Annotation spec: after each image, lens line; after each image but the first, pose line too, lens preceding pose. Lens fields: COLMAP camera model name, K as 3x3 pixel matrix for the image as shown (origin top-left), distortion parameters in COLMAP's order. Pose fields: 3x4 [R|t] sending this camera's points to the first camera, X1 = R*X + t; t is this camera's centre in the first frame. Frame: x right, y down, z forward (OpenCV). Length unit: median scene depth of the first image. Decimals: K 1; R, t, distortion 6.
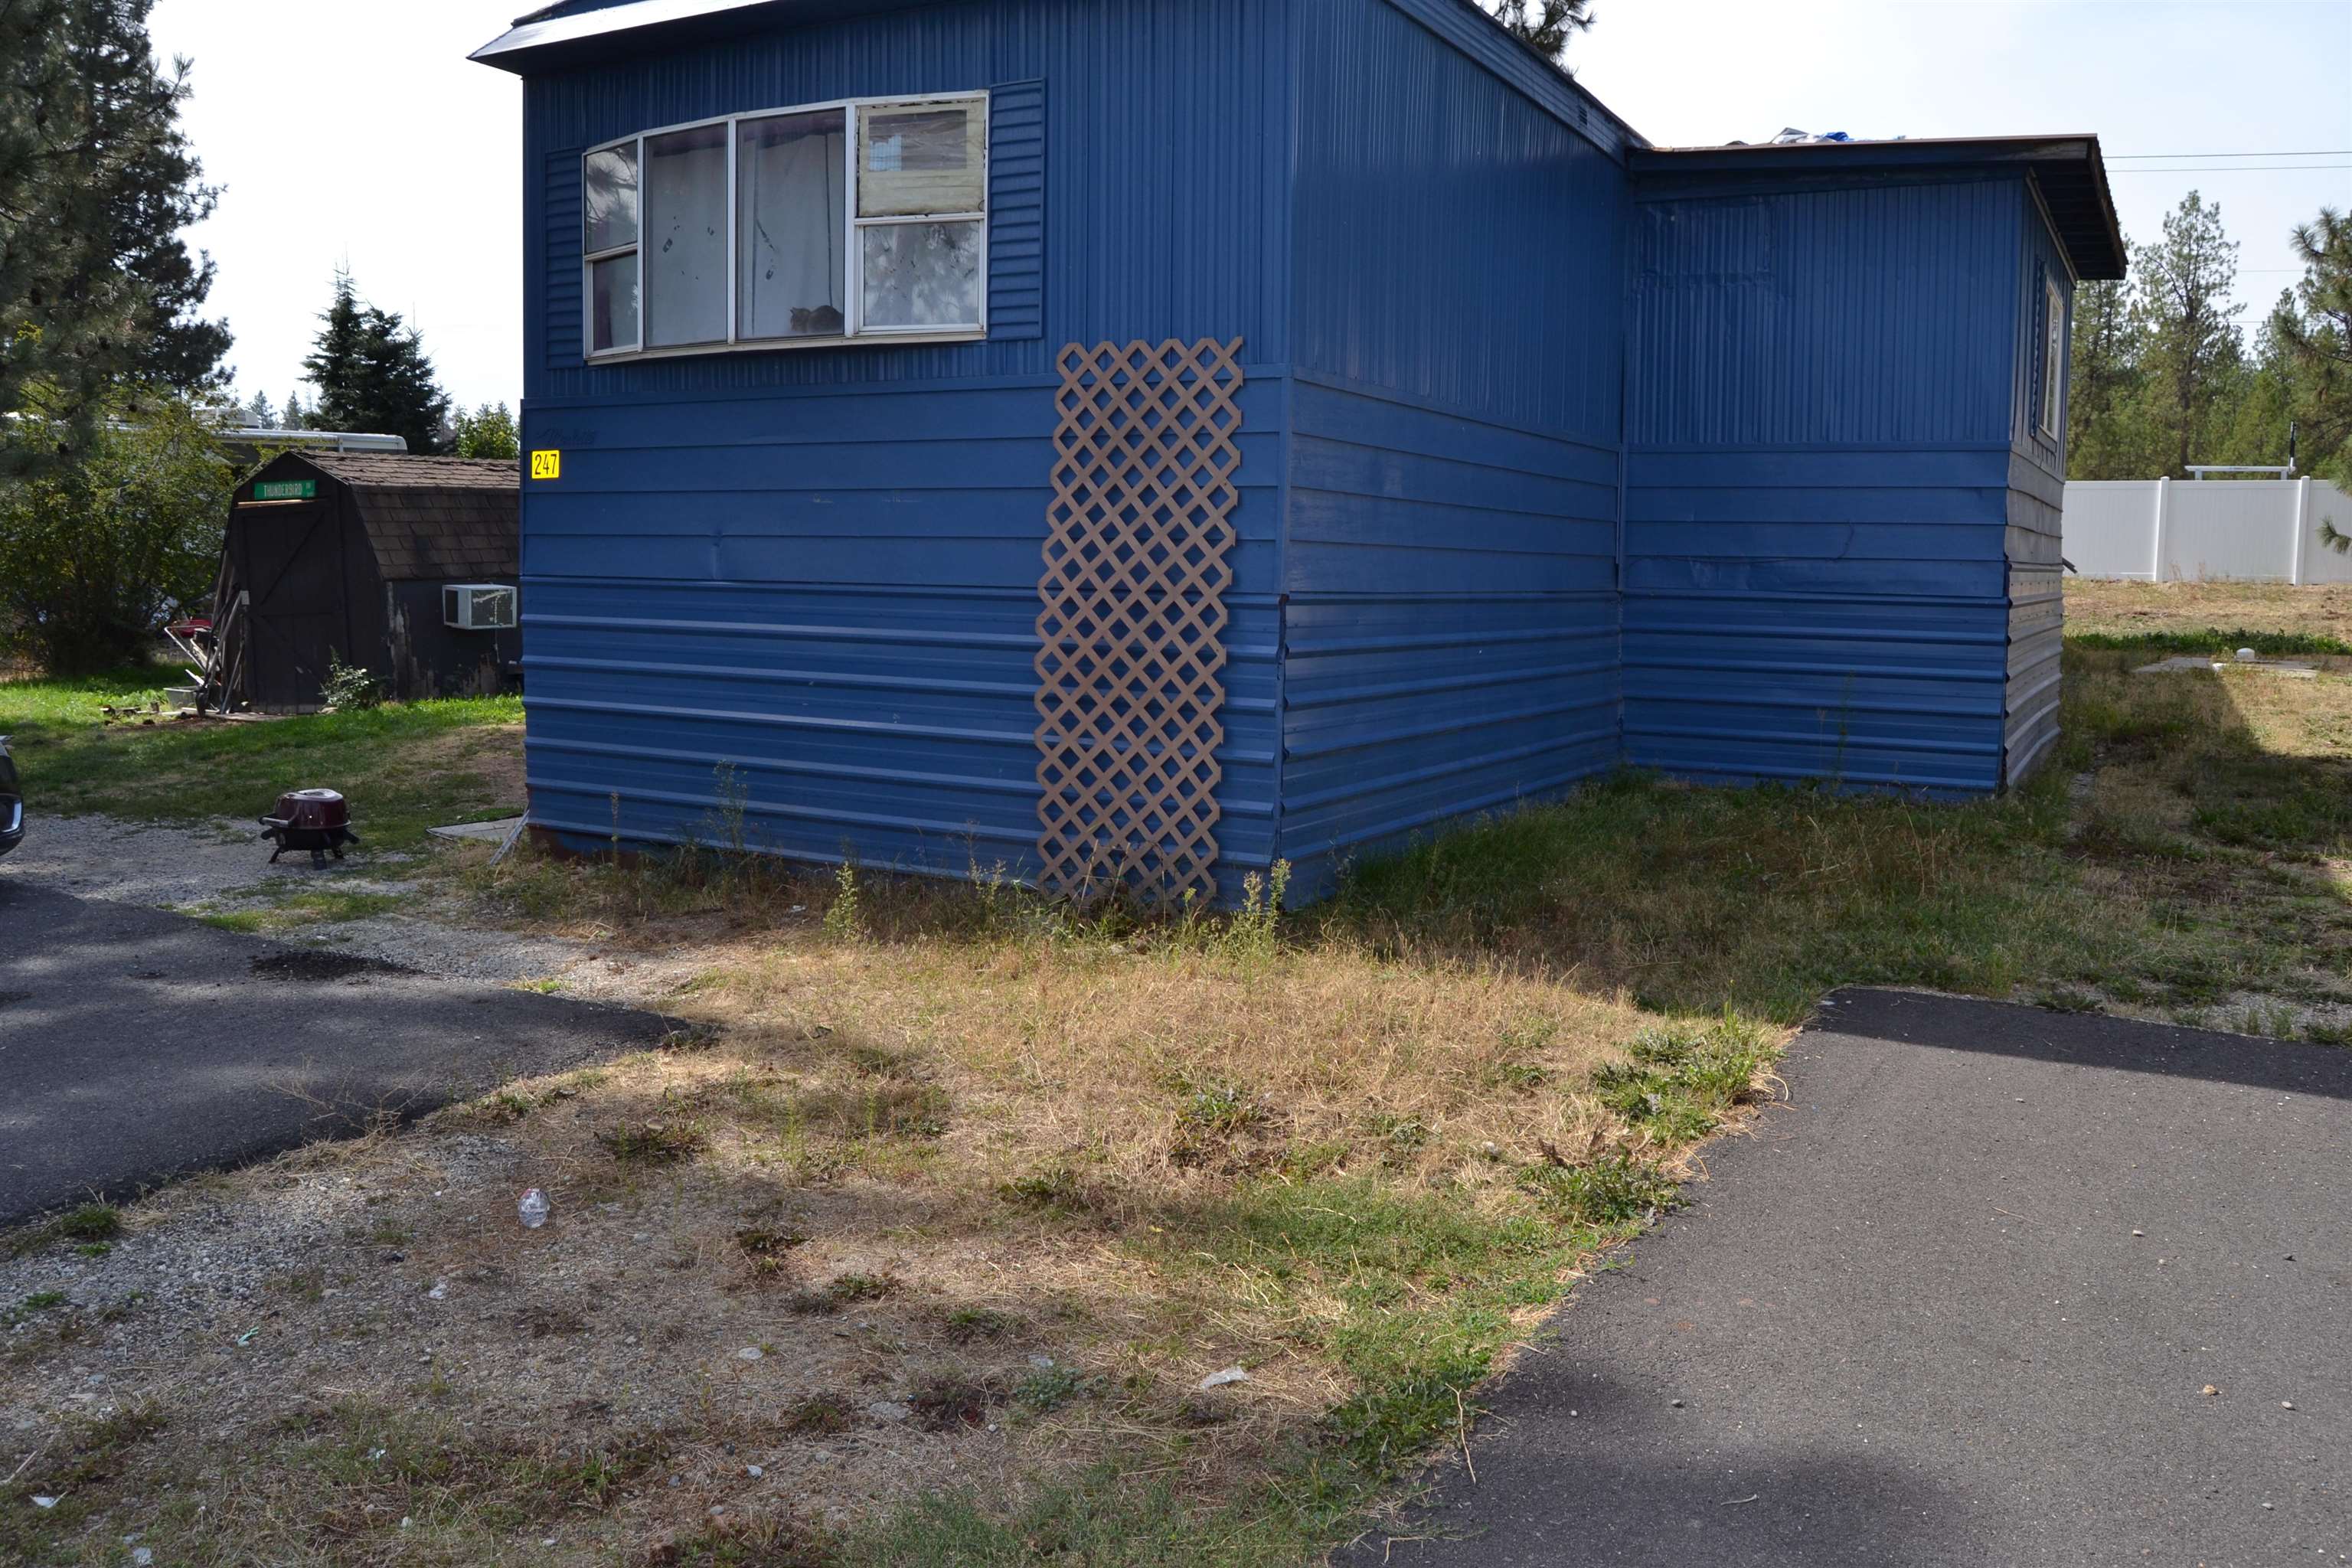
lens RADIAL K [[1870.2, 0, 1167.7], [0, 1870.2, 784.5], [0, 0, 1]] dist [-0.083985, -0.002943]
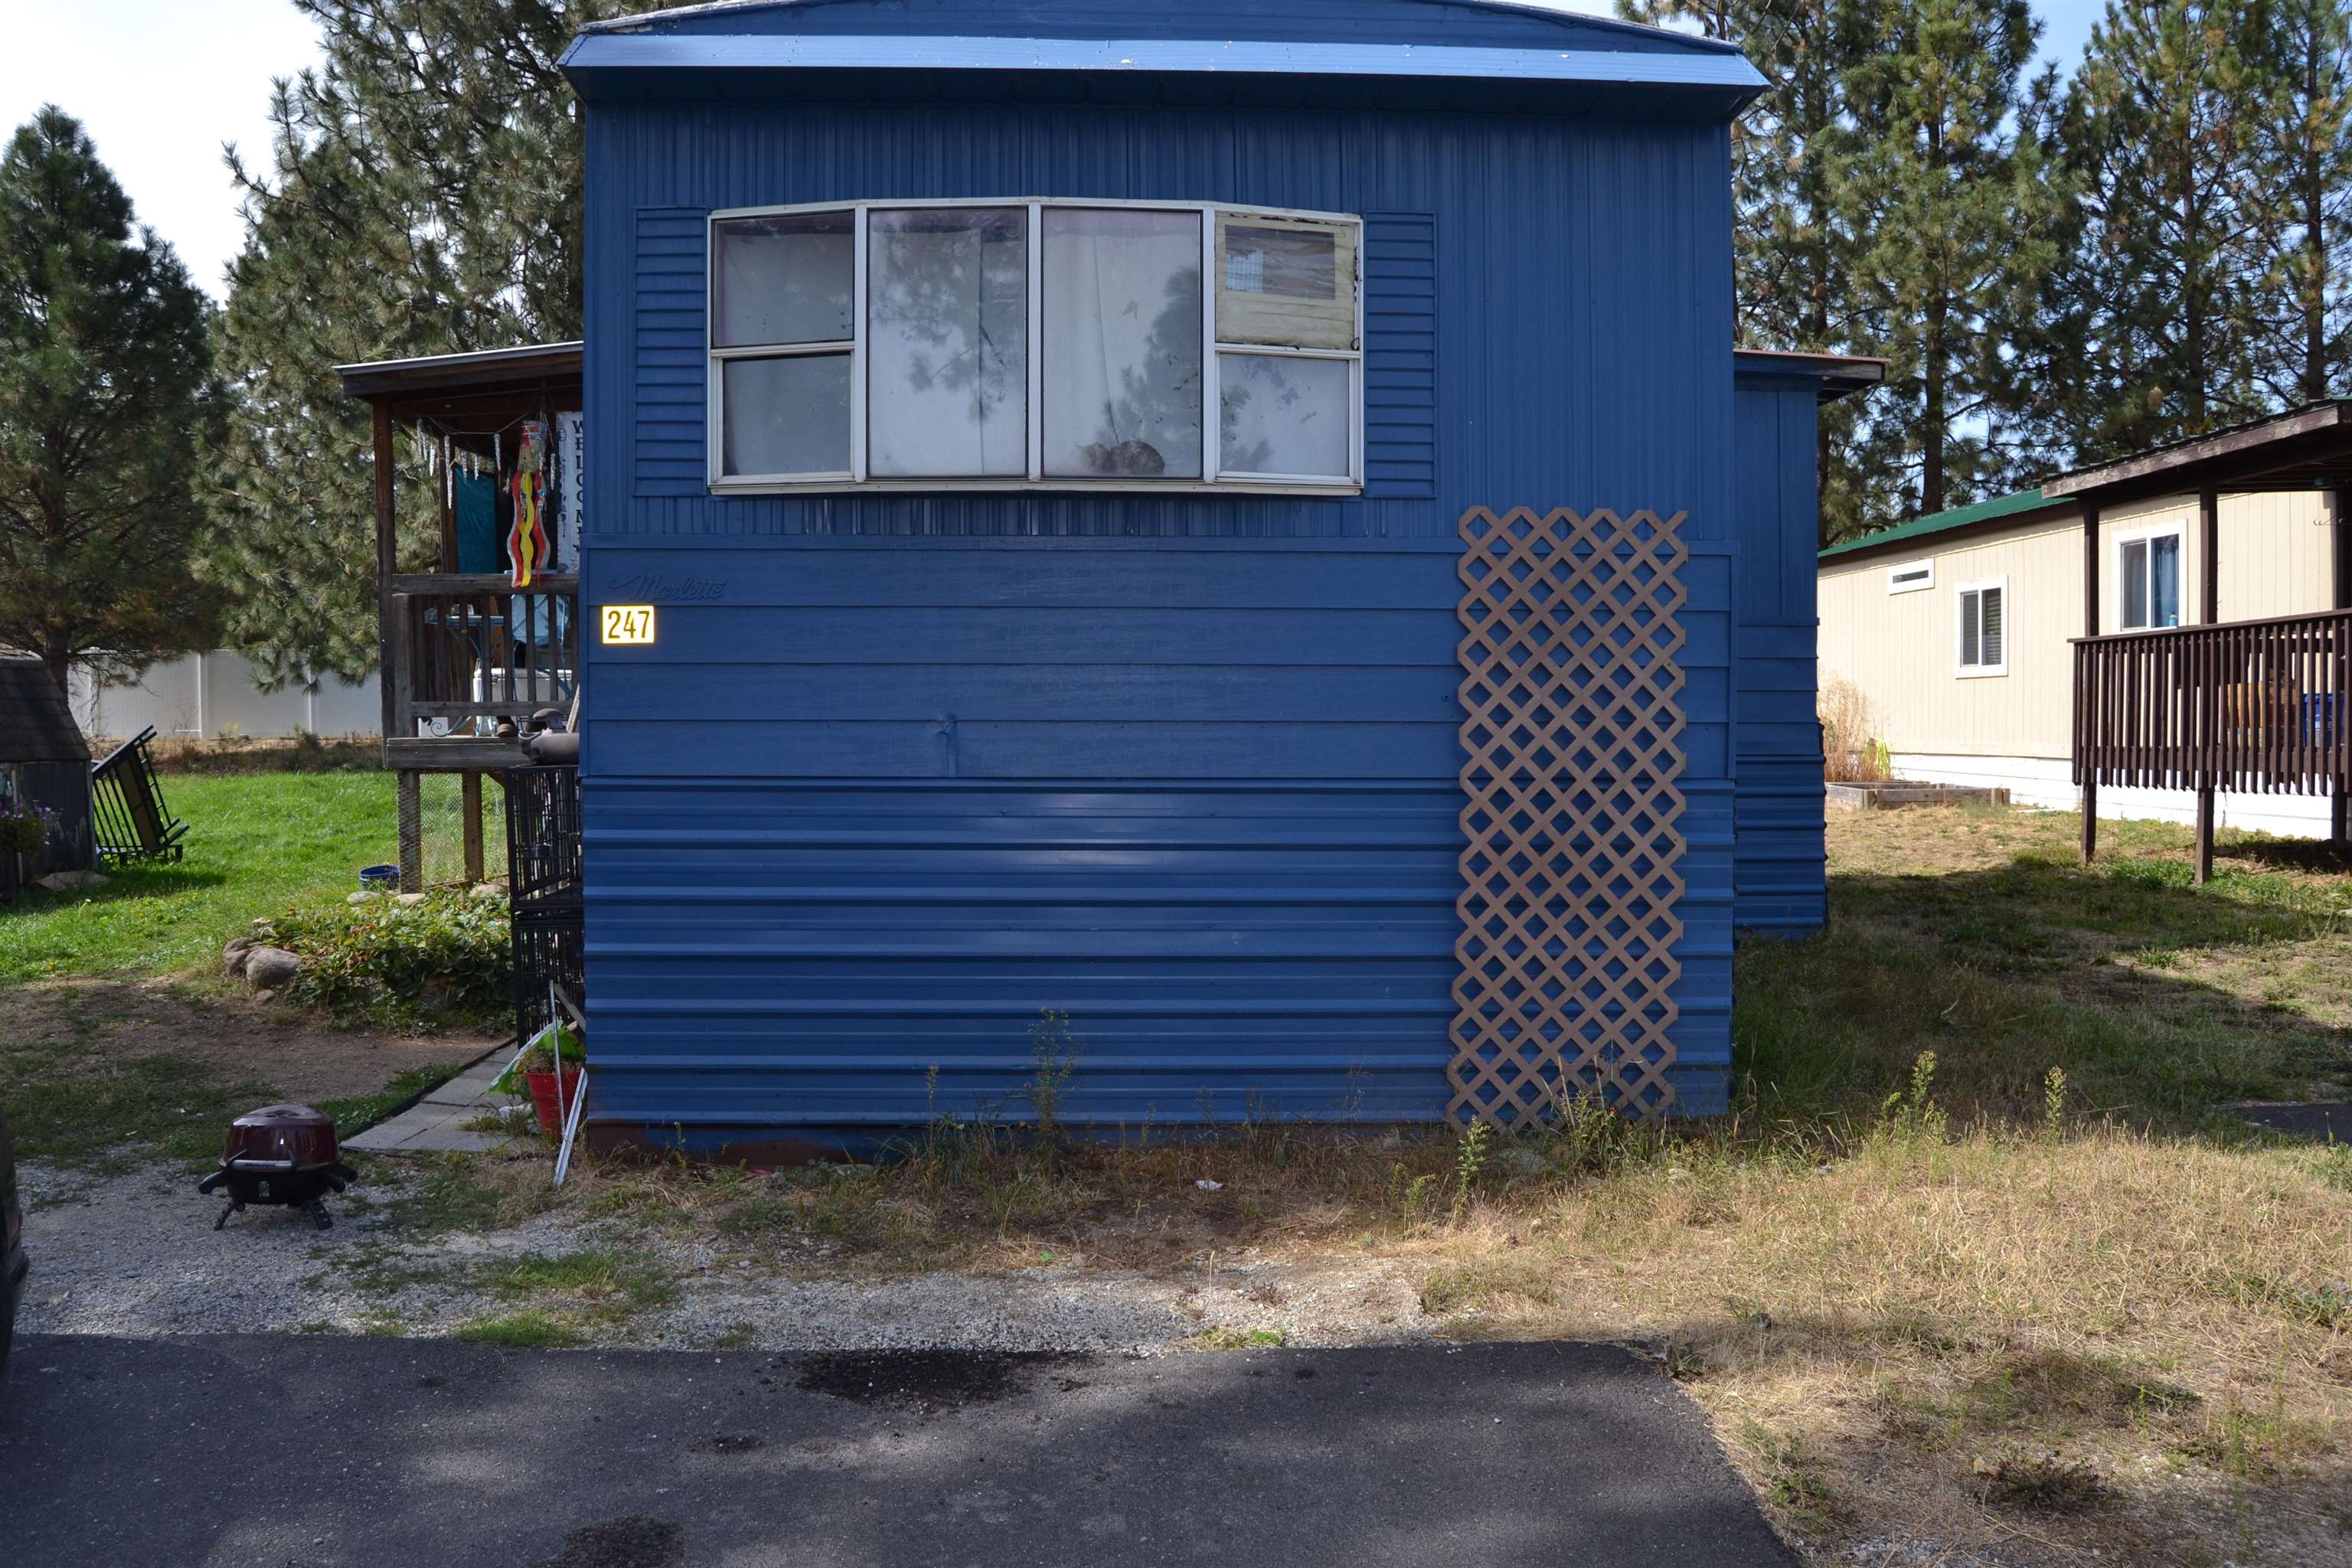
lens RADIAL K [[1870.2, 0, 1175.1], [0, 1870.2, 784.2], [0, 0, 1]] dist [-0.083985, -0.002943]
pose [[0.848898, -0.031937, 0.527592, -0.648125], [0.075367, 0.995287, -0.061018, -0.058825], [-0.523157, 0.091561, 0.847304, 0.322541]]
